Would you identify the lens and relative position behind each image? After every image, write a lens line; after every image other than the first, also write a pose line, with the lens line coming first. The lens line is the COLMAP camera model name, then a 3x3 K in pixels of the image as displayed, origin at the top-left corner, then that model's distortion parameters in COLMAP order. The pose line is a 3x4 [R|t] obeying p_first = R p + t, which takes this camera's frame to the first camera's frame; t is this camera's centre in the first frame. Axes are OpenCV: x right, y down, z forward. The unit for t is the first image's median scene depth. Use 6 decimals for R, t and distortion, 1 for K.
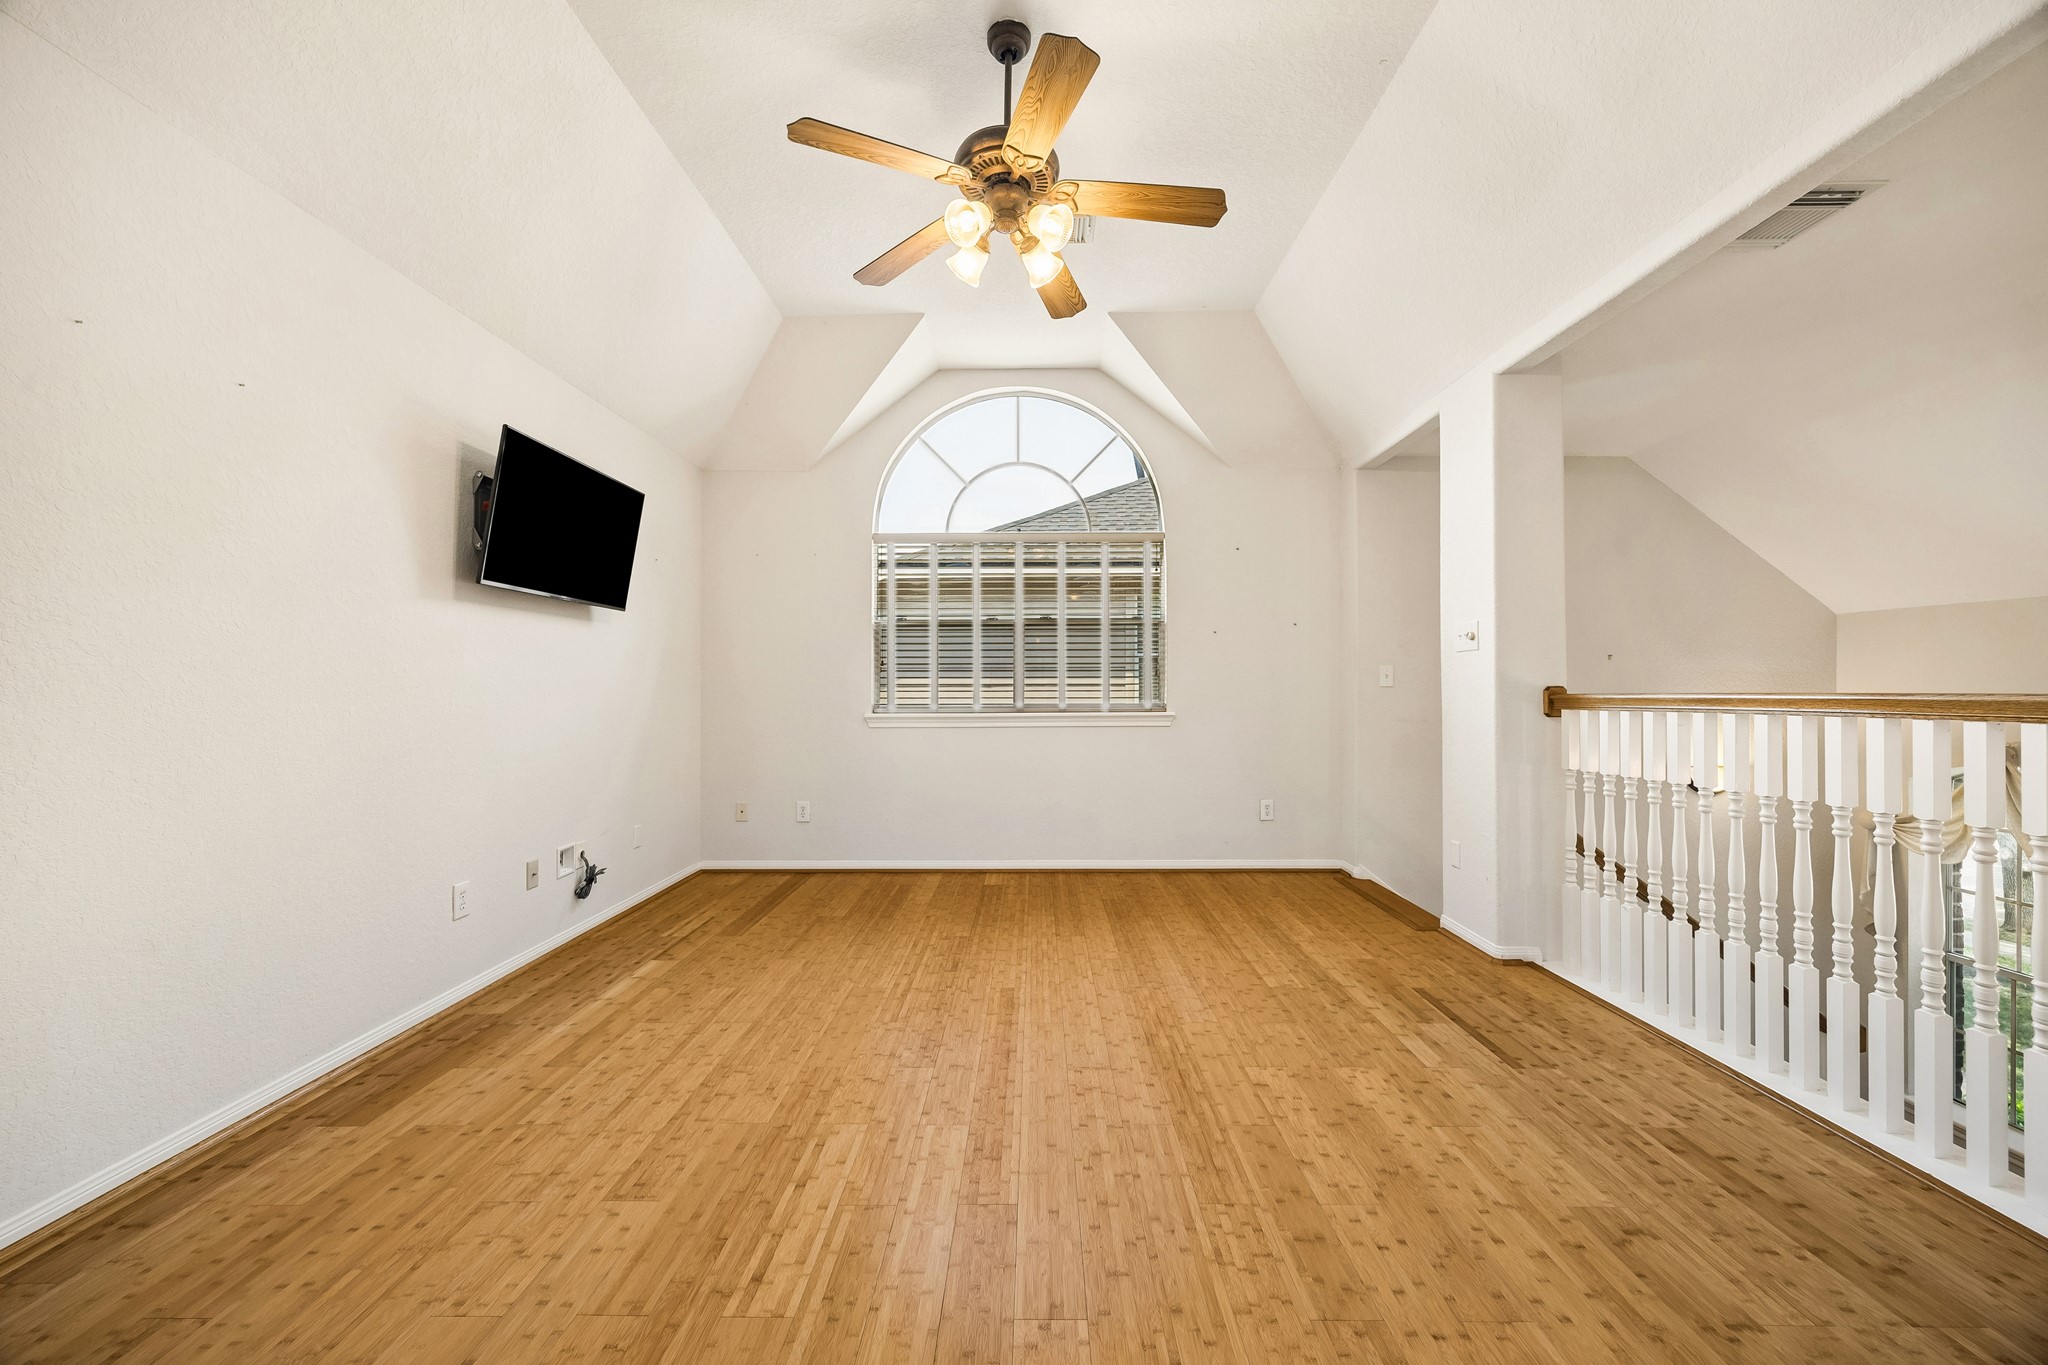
lens RADIAL K [[783.9, 0, 1033.7], [0, 783.9, 694.1], [0, 0, 1]] dist [-0.004469, 0.000037]
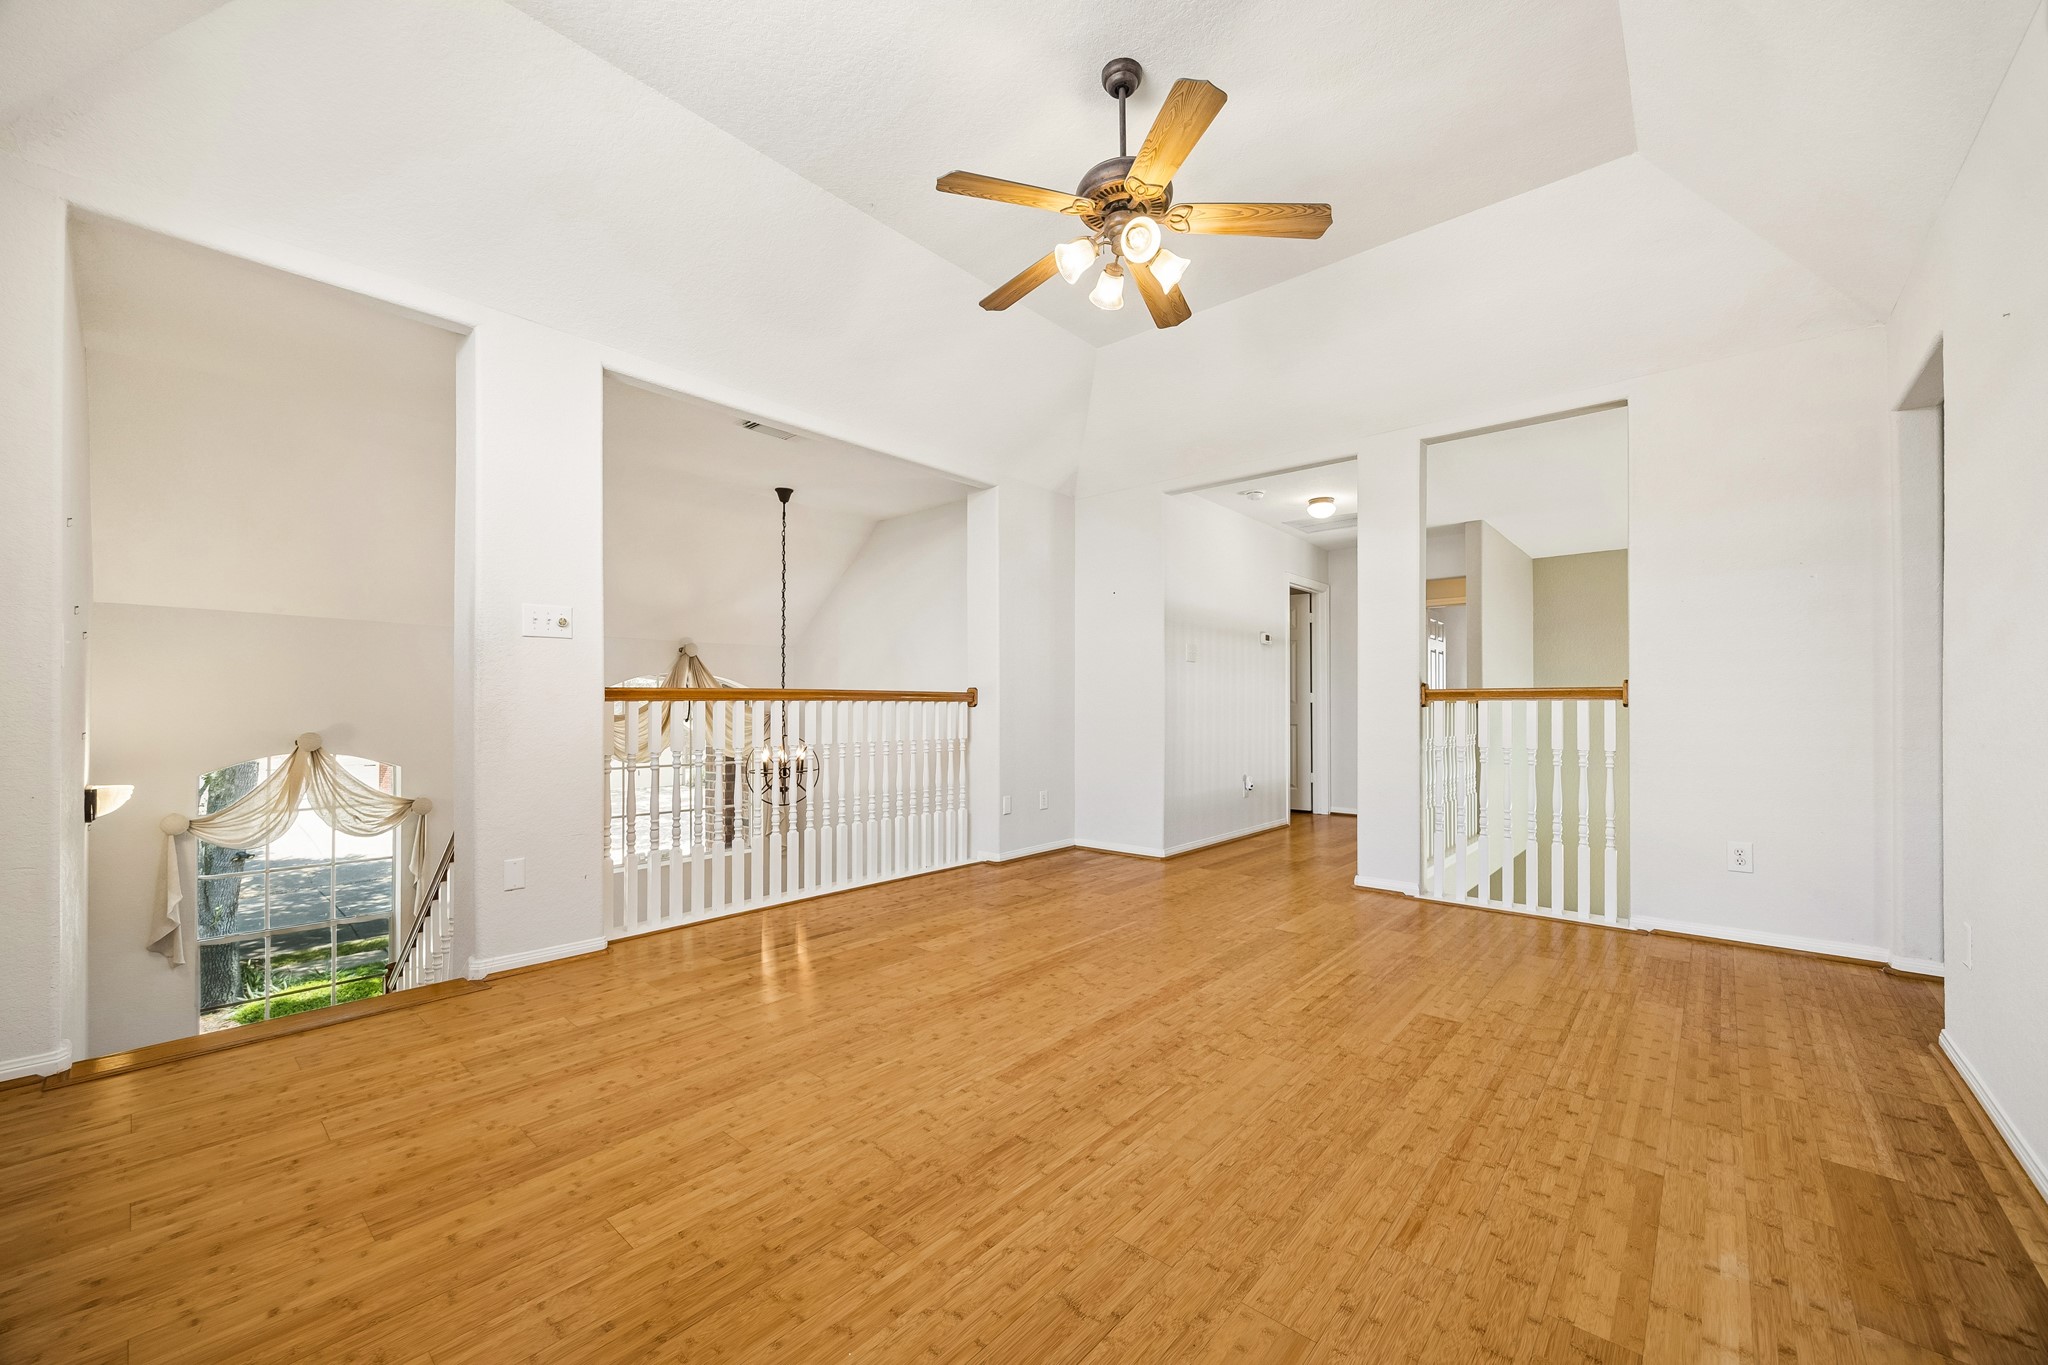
lens RADIAL K [[783.9, 0, 1033.7], [0, 783.9, 694.1], [0, 0, 1]] dist [-0.004469, 0.000037]
pose [[-0.756319, 0.015050, 0.654030, -0.660930], [0.007534, 0.999869, -0.014295, 0.040068], [-0.654160, -0.005884, -0.756334, 1.905862]]
